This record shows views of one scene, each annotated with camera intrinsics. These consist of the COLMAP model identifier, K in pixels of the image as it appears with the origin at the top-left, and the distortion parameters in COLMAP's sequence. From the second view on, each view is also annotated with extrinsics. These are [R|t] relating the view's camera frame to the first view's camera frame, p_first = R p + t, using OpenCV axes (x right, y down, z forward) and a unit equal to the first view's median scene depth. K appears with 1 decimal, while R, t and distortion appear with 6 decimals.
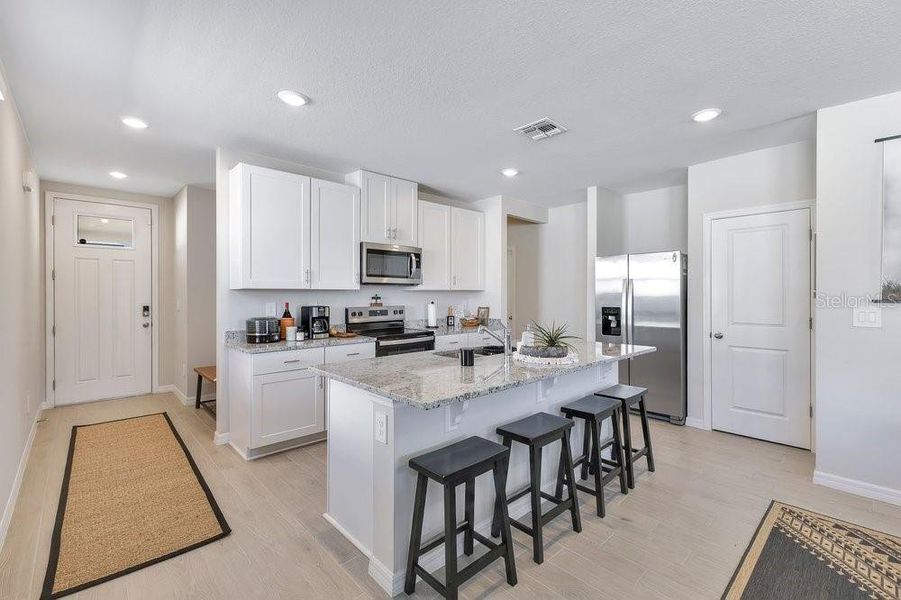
lens RADIAL K [[401.6, 0, 455.4], [0, 401.6, 298.7], [0, 0, 1]] dist [-0.000916, -0.000551]
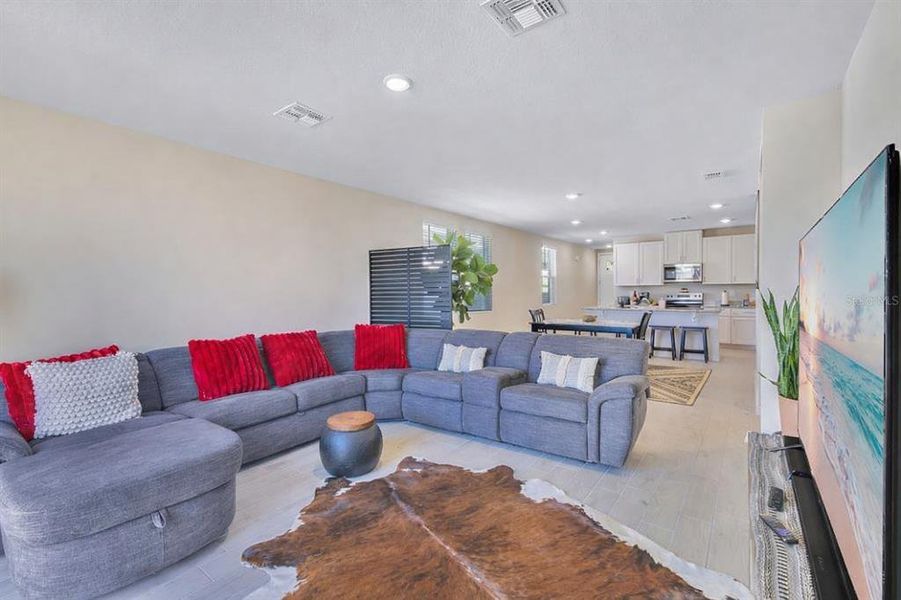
lens RADIAL K [[410.5, 0, 453.9], [0, 410.5, 300.6], [0, 0, 1]] dist [0.000841, -0.000177]
pose [[0.202004, 0.020957, -0.979160, 1.879424], [-0.004889, 0.999780, 0.020390, 0.023690], [0.979372, 0.000668, 0.202062, -0.667349]]
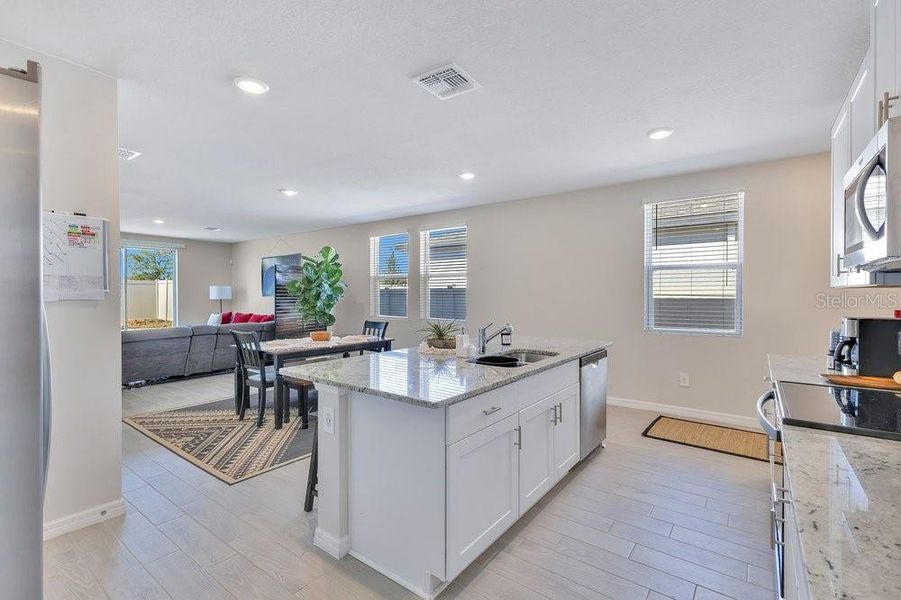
lens RADIAL K [[401.6, 0, 455.4], [0, 401.6, 298.7], [0, 0, 1]] dist [-0.000916, -0.000551]
pose [[-0.980197, 0.009929, -0.197776, 0.265194], [0.005041, 0.999670, 0.025205, -0.013422], [0.197961, 0.023709, -0.979923, 1.403241]]
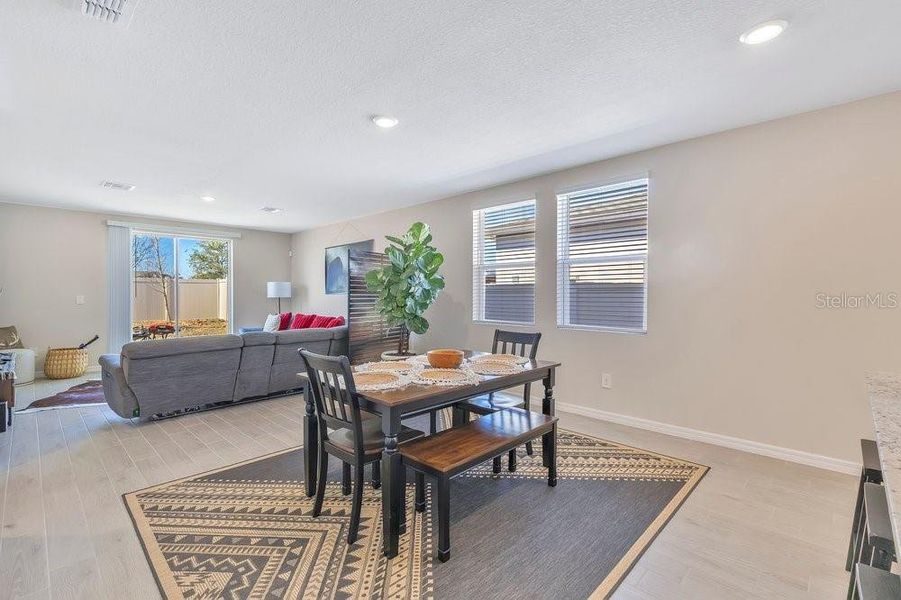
lens RADIAL K [[397.6, 0, 429.0], [0, 397.6, 294.8], [0, 0, 1]] dist [0.018938, 0.000106]
pose [[-0.999424, 0.007576, -0.033088, 0.467079], [0.007150, 0.999891, 0.012951, 0.008215], [0.033182, 0.012707, -0.999369, 0.838264]]
